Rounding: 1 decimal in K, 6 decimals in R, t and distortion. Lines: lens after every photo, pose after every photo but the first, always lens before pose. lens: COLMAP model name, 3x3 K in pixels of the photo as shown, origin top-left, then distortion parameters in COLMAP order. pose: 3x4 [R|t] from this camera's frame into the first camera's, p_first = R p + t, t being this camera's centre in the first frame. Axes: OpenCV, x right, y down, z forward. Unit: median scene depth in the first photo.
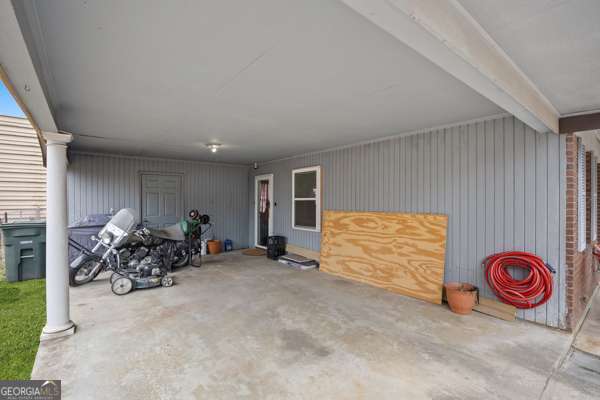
lens RADIAL K [[275.8, 0, 300.0], [0, 275.8, 200.0], [0, 0, 1]] dist [-0.001456, -0.000198]
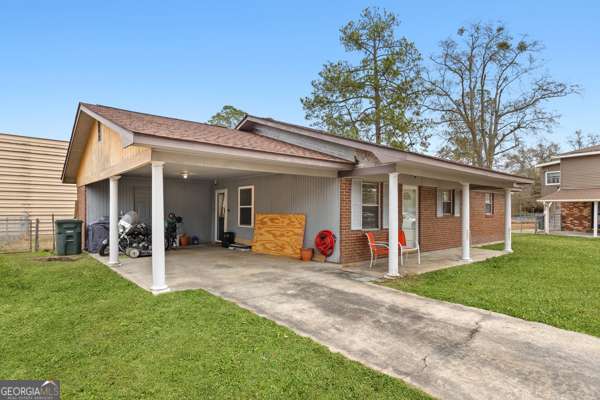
lens RADIAL K [[335.3, 0, 301.6], [0, 335.3, 211.4], [0, 0, 1]] dist [0.003035, 0.000369]
pose [[0.999379, 0.004448, 0.034952, 0.284369], [-0.004557, 0.999985, 0.003022, 0.017561], [-0.034939, -0.003179, 0.999384, -0.932429]]
